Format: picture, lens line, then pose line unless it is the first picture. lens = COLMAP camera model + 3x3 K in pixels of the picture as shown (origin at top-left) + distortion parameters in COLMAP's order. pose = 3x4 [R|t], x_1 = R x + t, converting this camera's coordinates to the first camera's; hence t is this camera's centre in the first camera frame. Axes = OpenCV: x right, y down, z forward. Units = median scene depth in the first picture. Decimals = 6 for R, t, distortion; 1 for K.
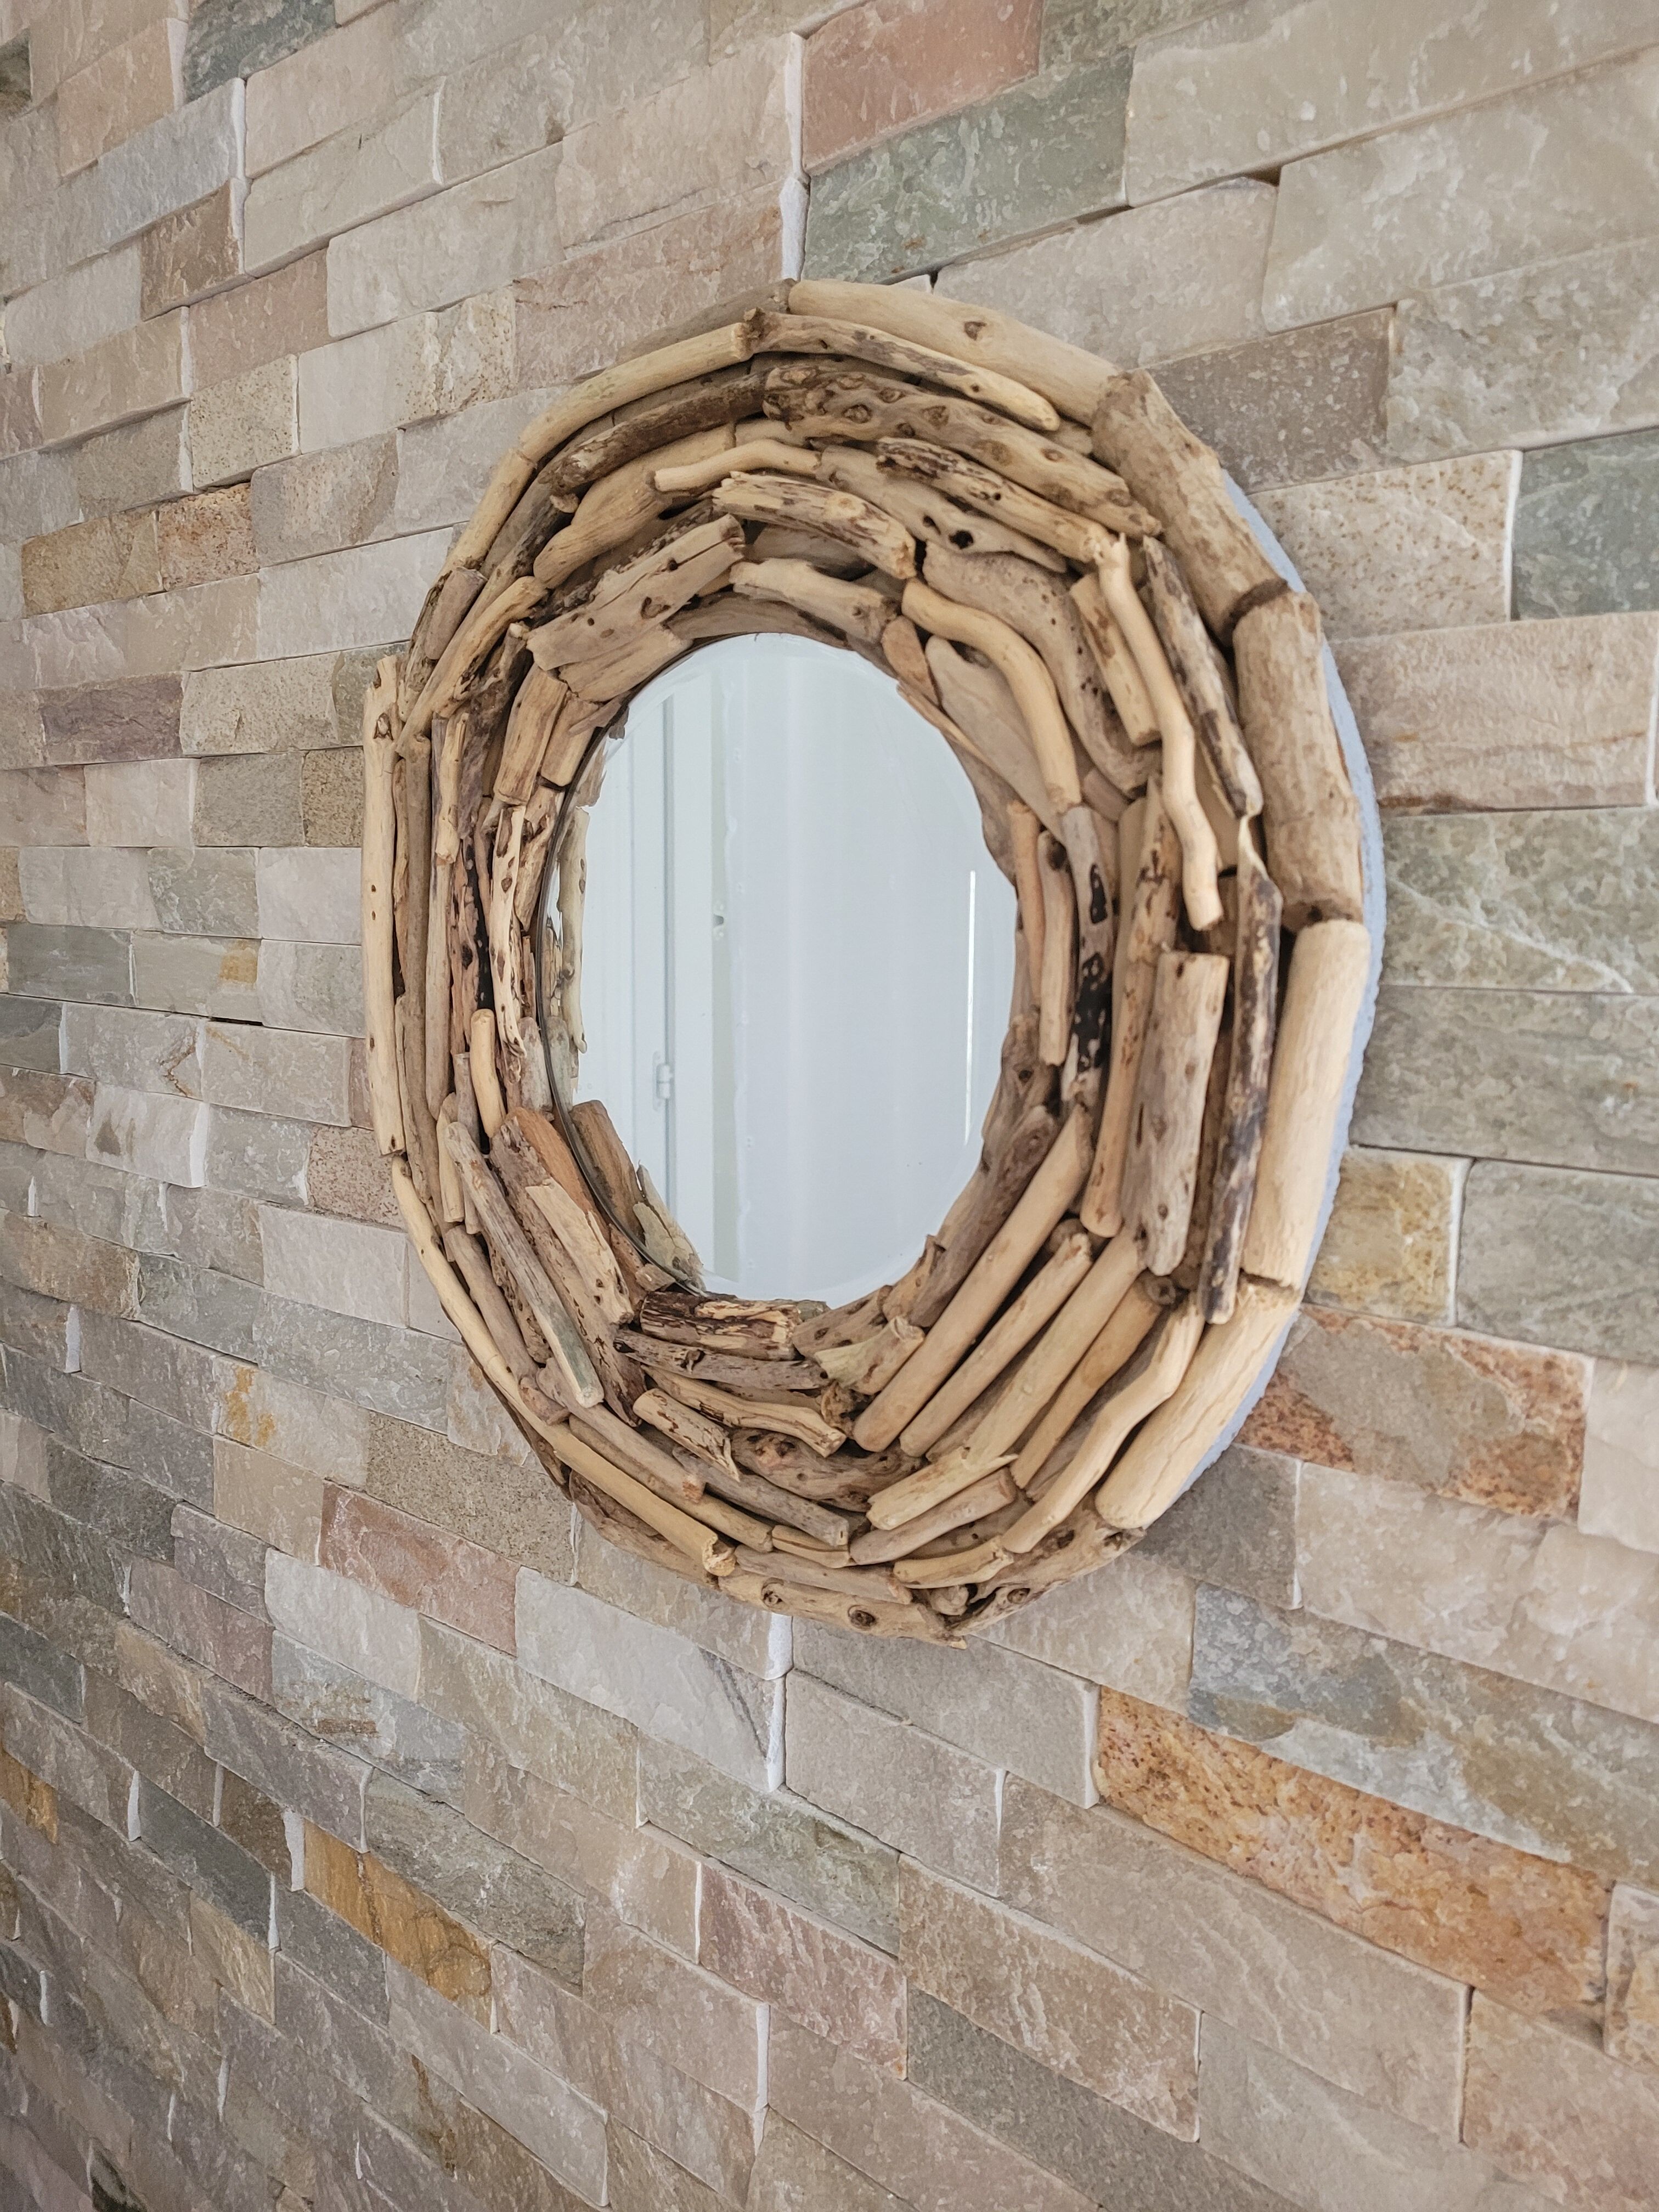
lens RADIAL K [[1726.4, 0, 833.9], [0, 1726.4, 1100.2], [0, 0, 1]] dist [-0.019438, 0.000419]
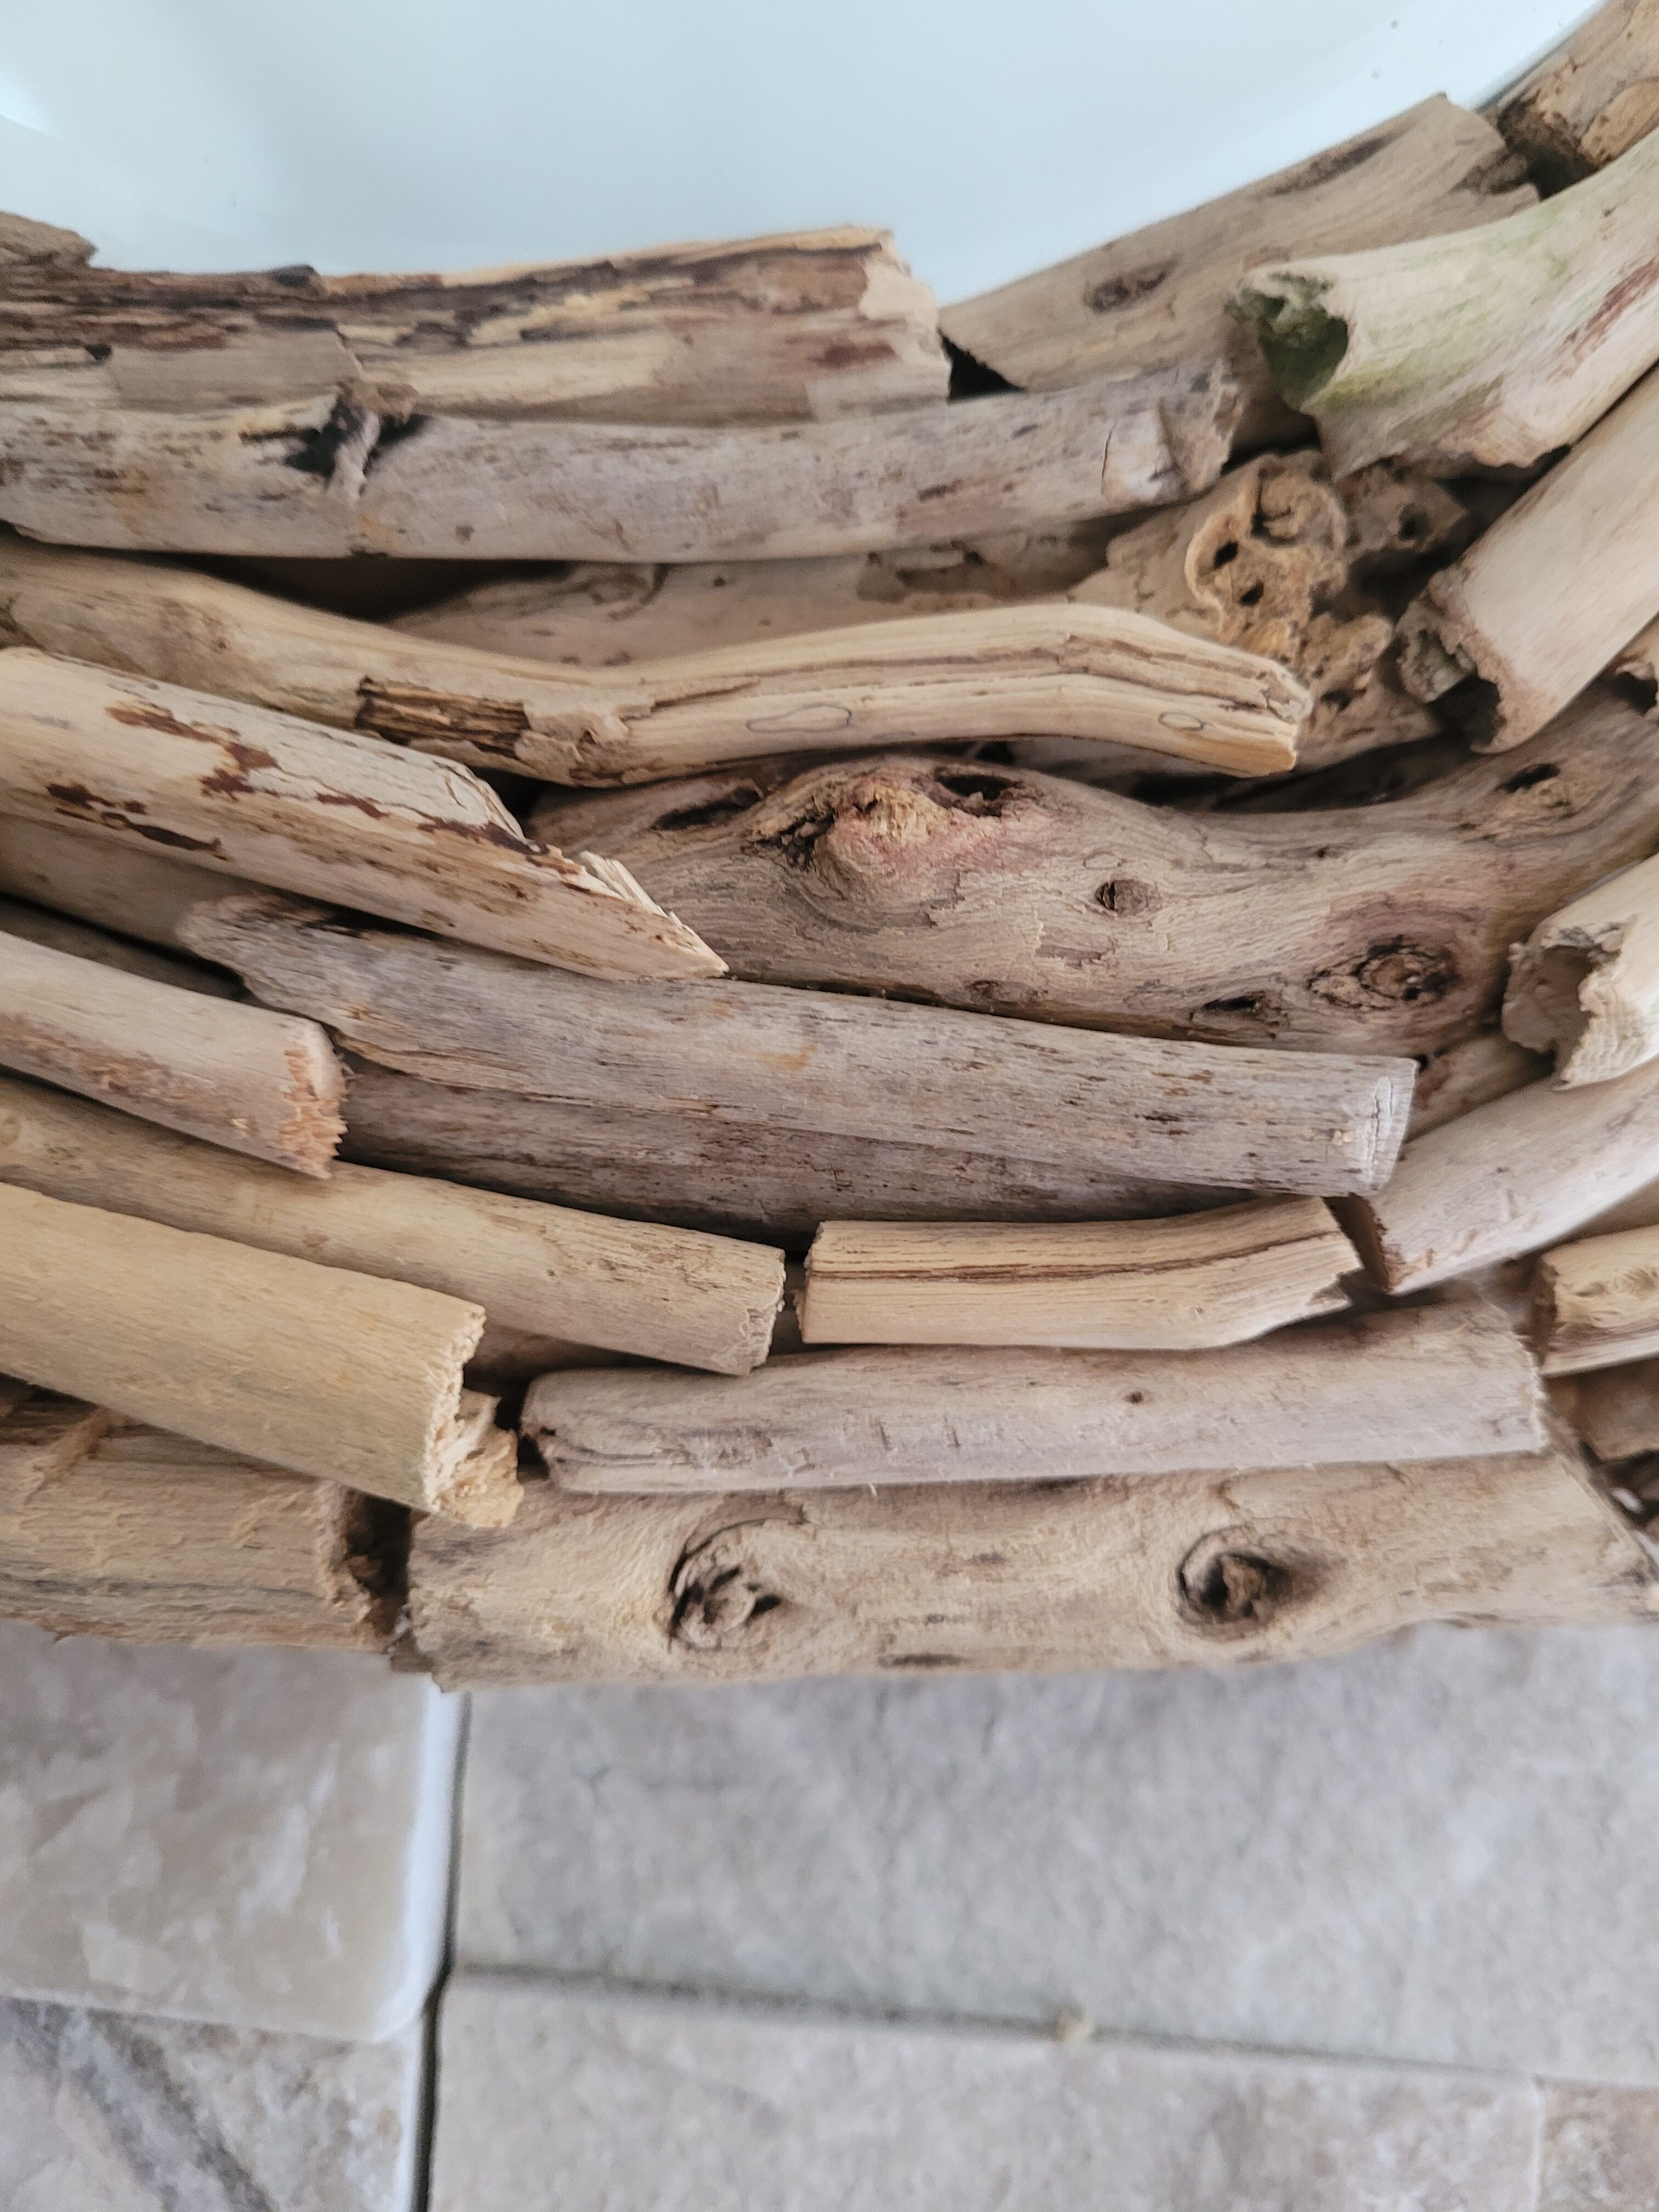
lens RADIAL K [[1726.4, 0, 832.8], [0, 1726.4, 1121.6], [0, 0, 1]] dist [-0.019438, 0.000419]
pose [[0.745901, 0.050711, 0.664123, -0.217155], [0.014929, 0.995574, -0.092787, 0.320601], [-0.665889, 0.079125, 0.741843, 1.064840]]
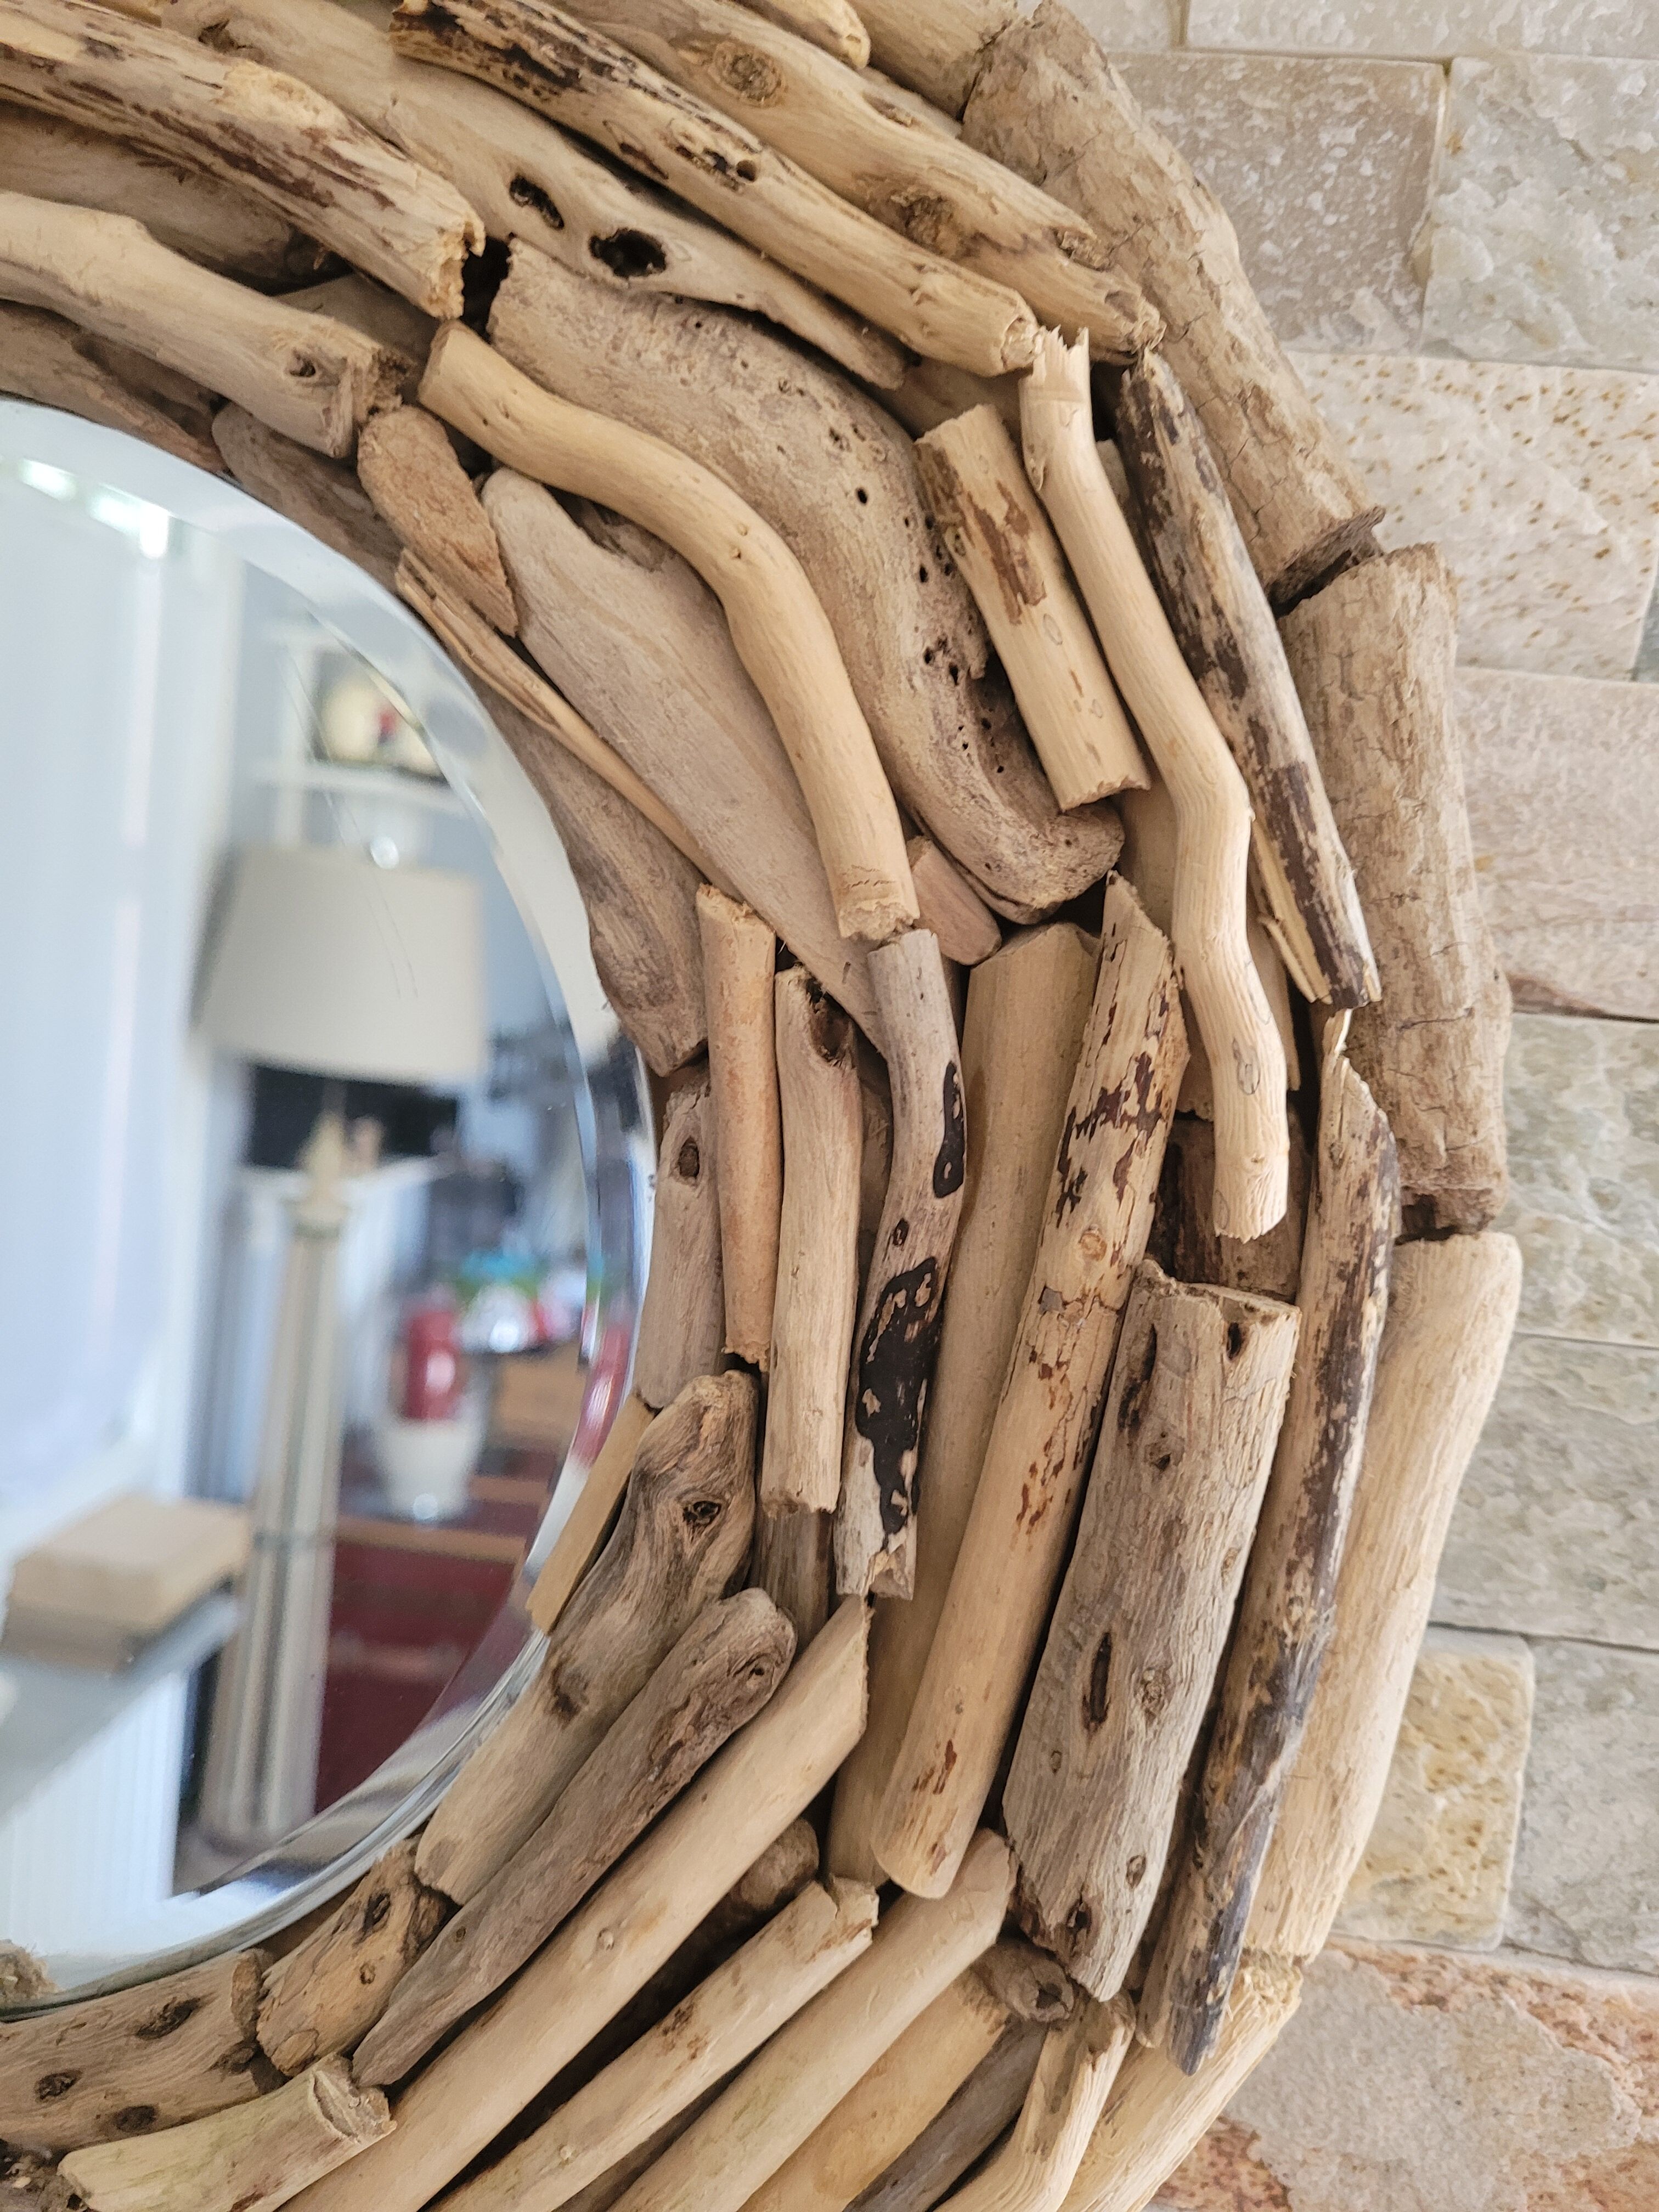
lens RADIAL K [[1726.4, 0, 830.7], [0, 1726.4, 1086.4], [0, 0, 1]] dist [-0.019438, 0.000419]
pose [[0.792946, 0.031591, 0.608473, -0.144168], [-0.022932, 0.999495, -0.022008, -0.122939], [-0.608861, 0.003498, 0.793269, 0.684106]]
